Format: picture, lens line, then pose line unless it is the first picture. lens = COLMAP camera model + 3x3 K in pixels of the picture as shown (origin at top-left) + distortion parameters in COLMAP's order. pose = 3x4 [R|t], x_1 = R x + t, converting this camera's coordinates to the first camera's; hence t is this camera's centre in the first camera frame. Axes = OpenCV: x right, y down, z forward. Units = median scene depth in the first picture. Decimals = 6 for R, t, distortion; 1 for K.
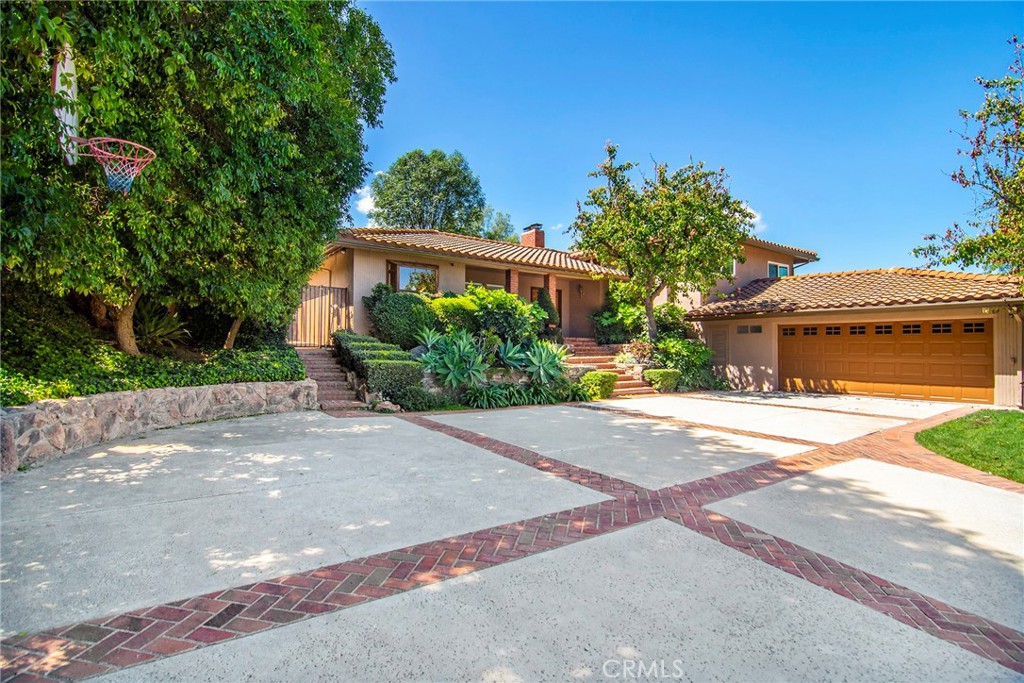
lens RADIAL K [[494.0, 0, 524.2], [0, 494.0, 337.9], [0, 0, 1]] dist [0.028148, -0.020299]
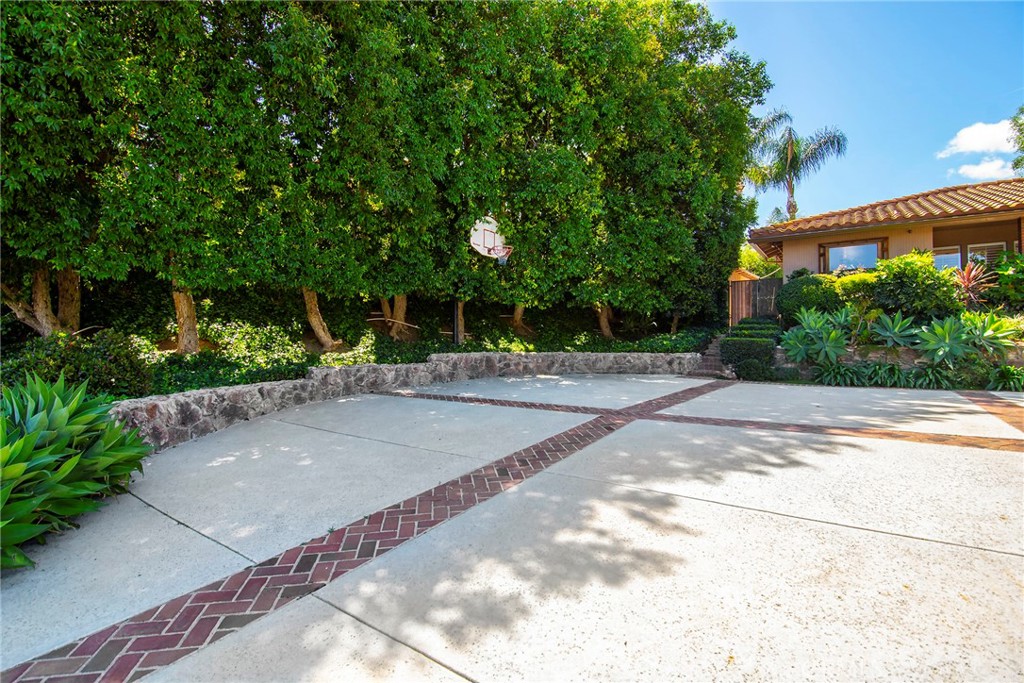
lens RADIAL K [[486.0, 0, 504.9], [0, 486.0, 342.2], [0, 0, 1]] dist [-0.001540, -0.012134]
pose [[0.366298, -0.016426, -0.930353, 0.424870], [0.028974, 0.999561, -0.006241, 0.033335], [0.930046, -0.024670, 0.366613, 0.033471]]
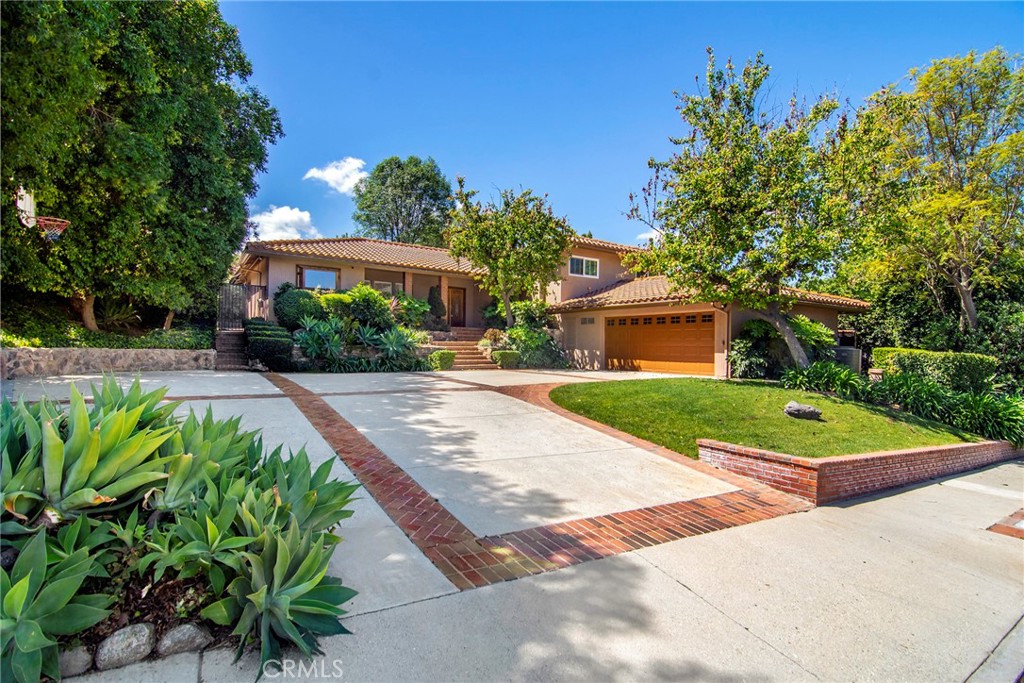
lens RADIAL K [[486.0, 0, 504.9], [0, 486.0, 342.2], [0, 0, 1]] dist [-0.001540, -0.012134]
pose [[0.999362, 0.009128, -0.034544, 0.327259], [-0.008566, 0.999829, 0.016381, 0.022008], [0.034687, -0.016075, 0.999269, -0.265957]]
